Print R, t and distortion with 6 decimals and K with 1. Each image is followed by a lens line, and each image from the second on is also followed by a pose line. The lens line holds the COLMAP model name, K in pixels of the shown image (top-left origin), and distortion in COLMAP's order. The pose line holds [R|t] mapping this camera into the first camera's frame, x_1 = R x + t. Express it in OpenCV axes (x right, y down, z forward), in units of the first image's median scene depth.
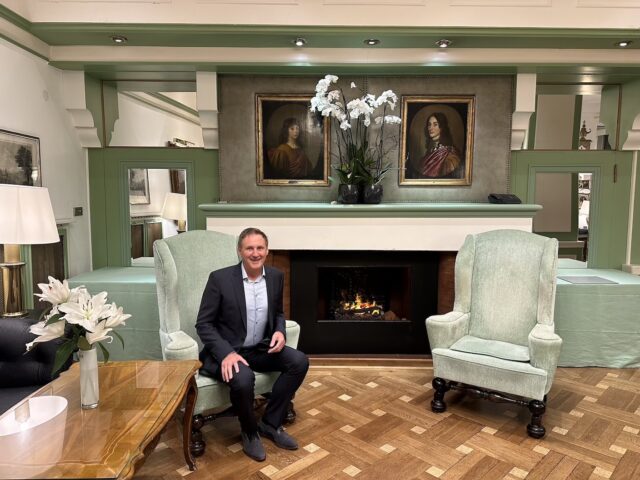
lens RADIAL K [[451.2, 0, 320.0], [0, 451.2, 243.0], [0, 0, 1]] dist [0.025864, -0.003823]
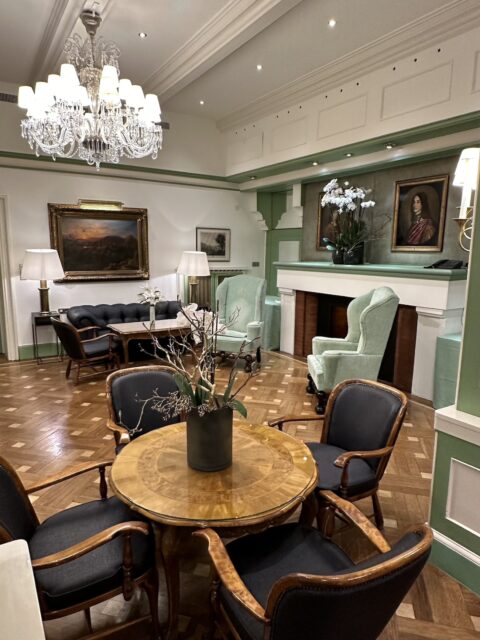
lens RADIAL K [[435.4, 0, 239.3], [0, 435.4, 320.4], [0, 0, 1]] dist [-0.005653, -0.000506]
pose [[0.521218, 0.138530, -0.842105, 1.045205], [-0.096318, 0.989982, 0.103241, -0.017710], [0.847971, 0.027298, 0.529339, -0.032893]]
